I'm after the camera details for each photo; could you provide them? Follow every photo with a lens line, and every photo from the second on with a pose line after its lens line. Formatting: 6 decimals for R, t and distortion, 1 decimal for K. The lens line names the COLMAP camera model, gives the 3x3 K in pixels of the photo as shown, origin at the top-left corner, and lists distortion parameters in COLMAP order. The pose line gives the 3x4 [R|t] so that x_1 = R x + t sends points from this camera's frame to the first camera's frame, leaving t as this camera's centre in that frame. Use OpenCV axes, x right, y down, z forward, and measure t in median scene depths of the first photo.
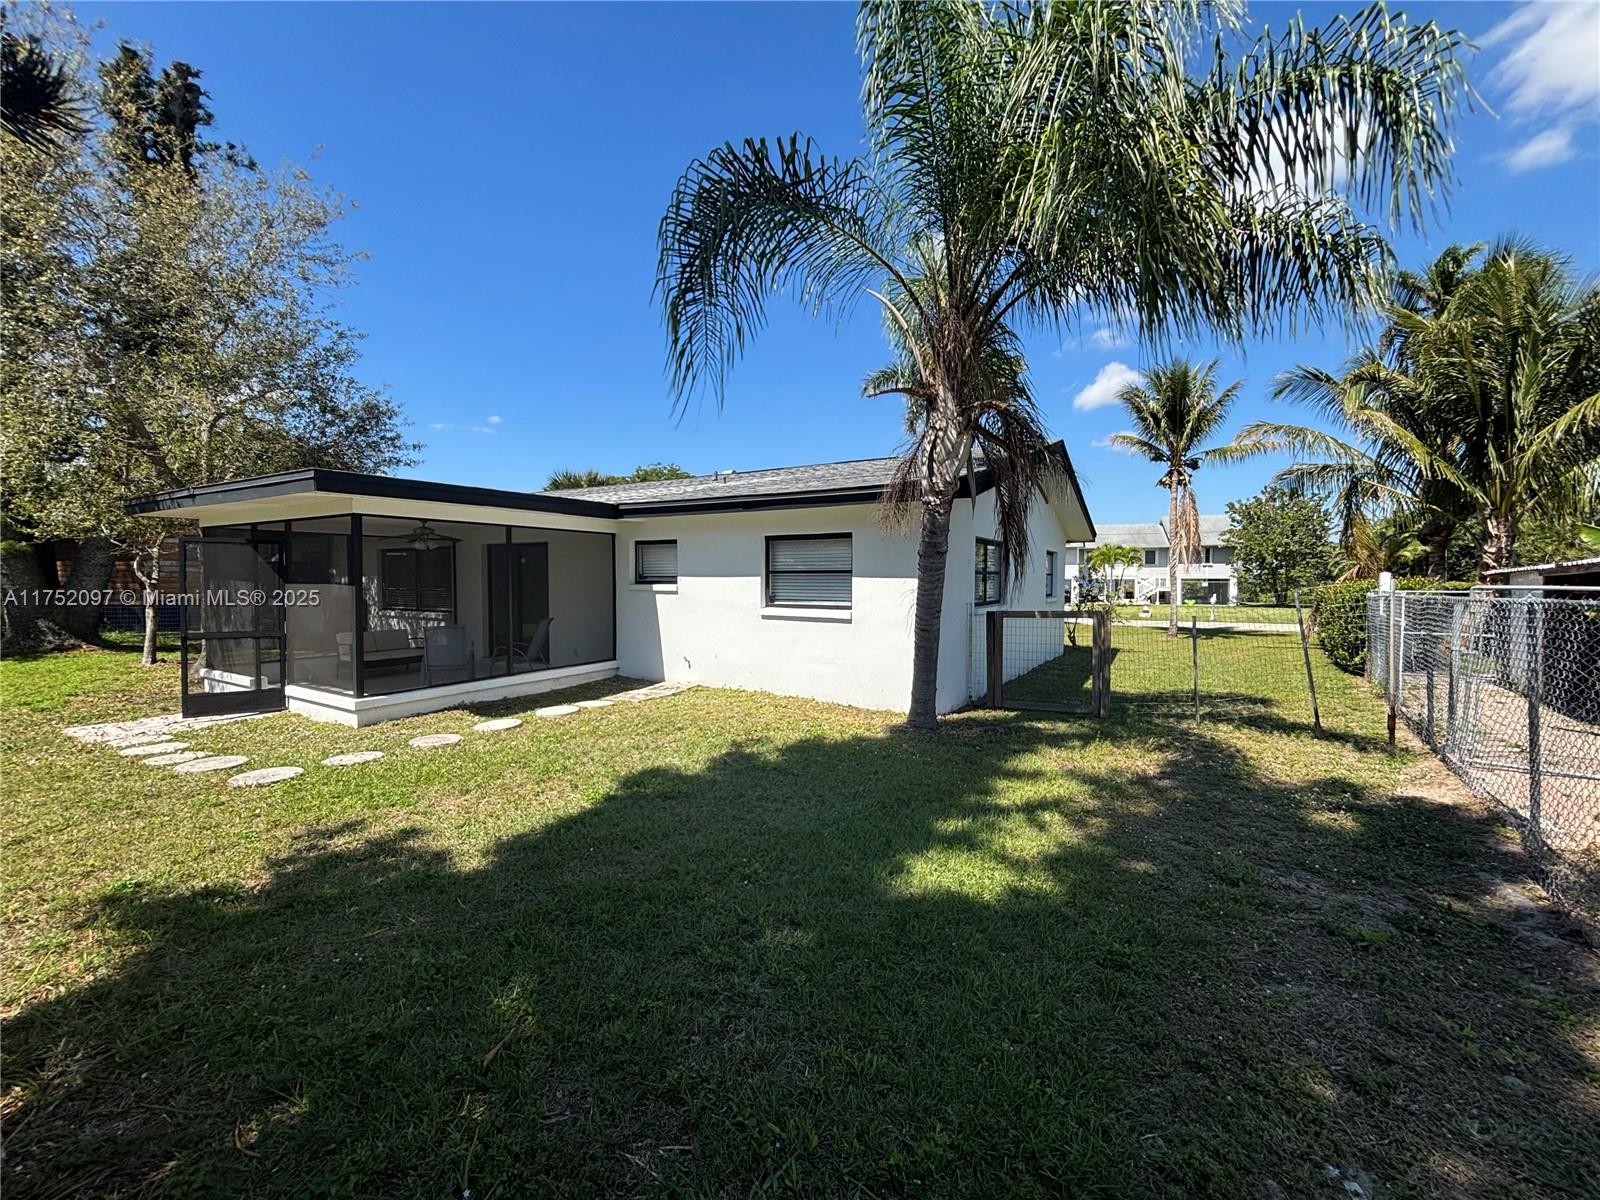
lens RADIAL K [[647.1, 0, 801.8], [0, 647.1, 599.2], [0, 0, 1]] dist [-0.000261, 0.000285]
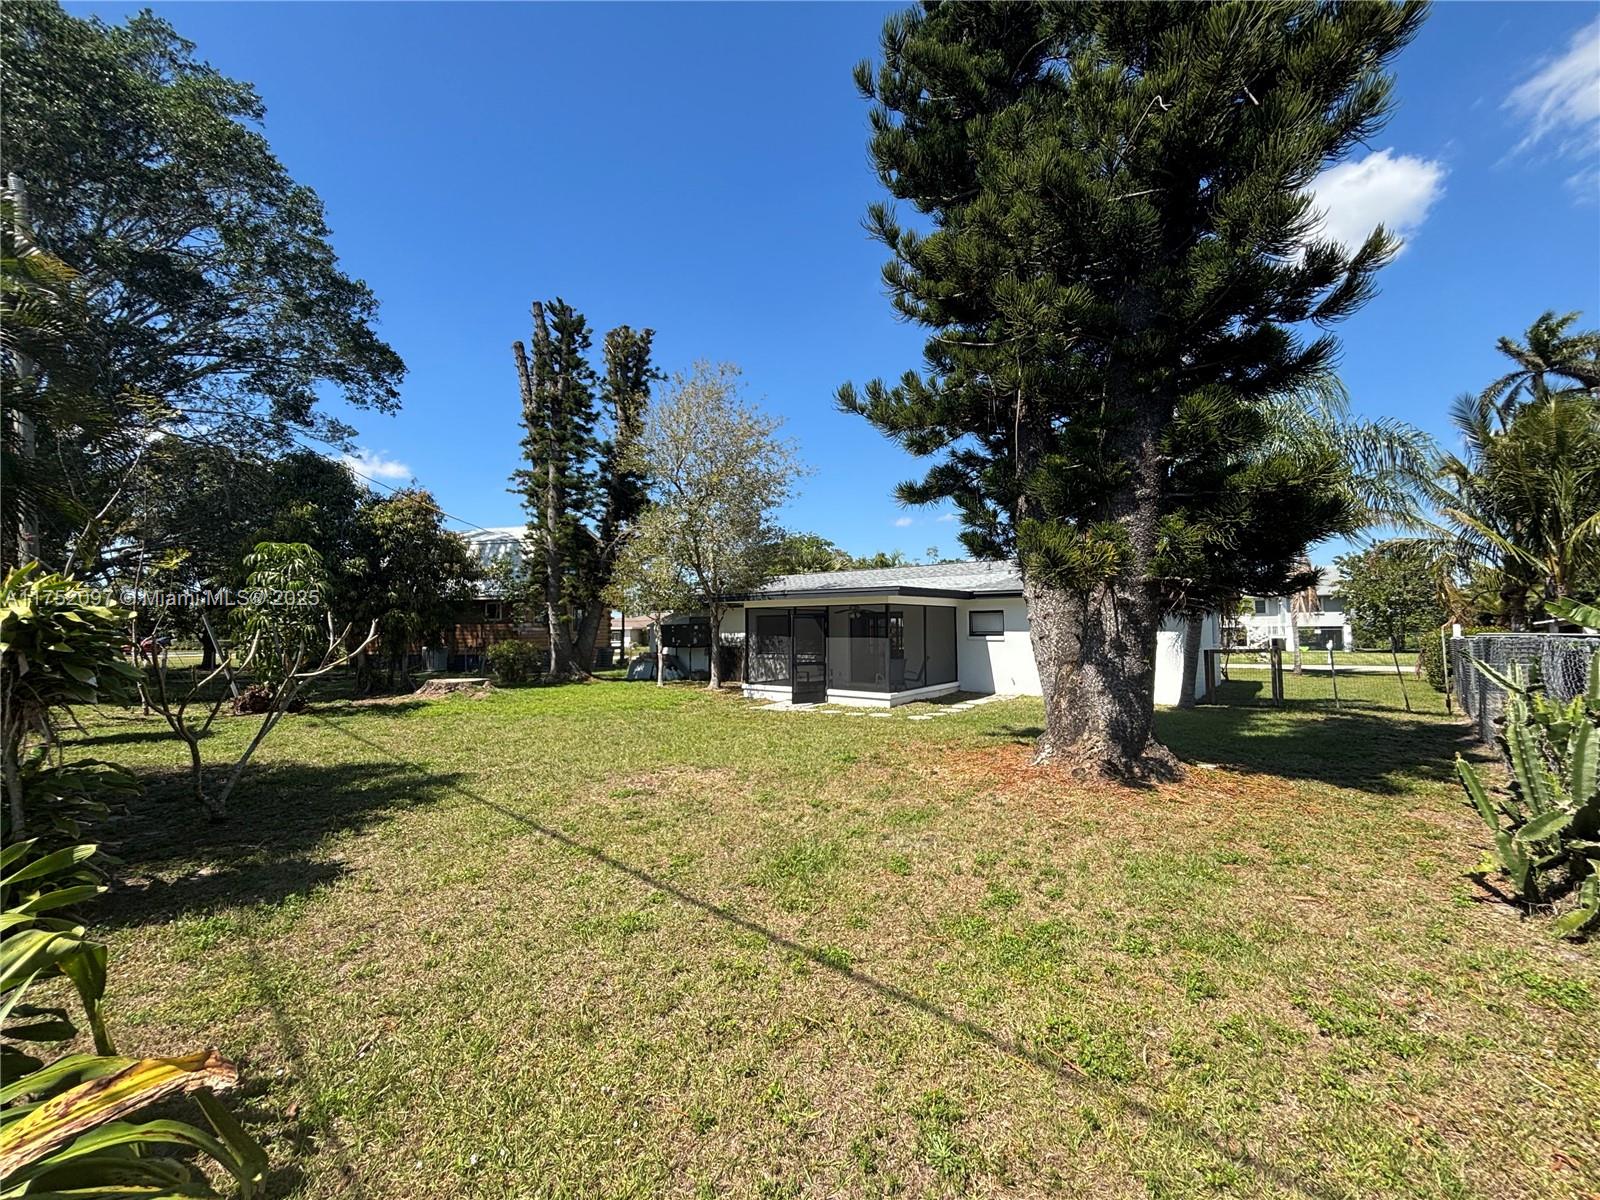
lens RADIAL K [[647.1, 0, 793.7], [0, 647.1, 595.6], [0, 0, 1]] dist [-0.000261, 0.000285]
pose [[0.993125, -0.014996, -0.116096, -0.334726], [0.005288, 0.996495, -0.083483, 0.006518], [0.116941, 0.082295, 0.989723, -0.485746]]
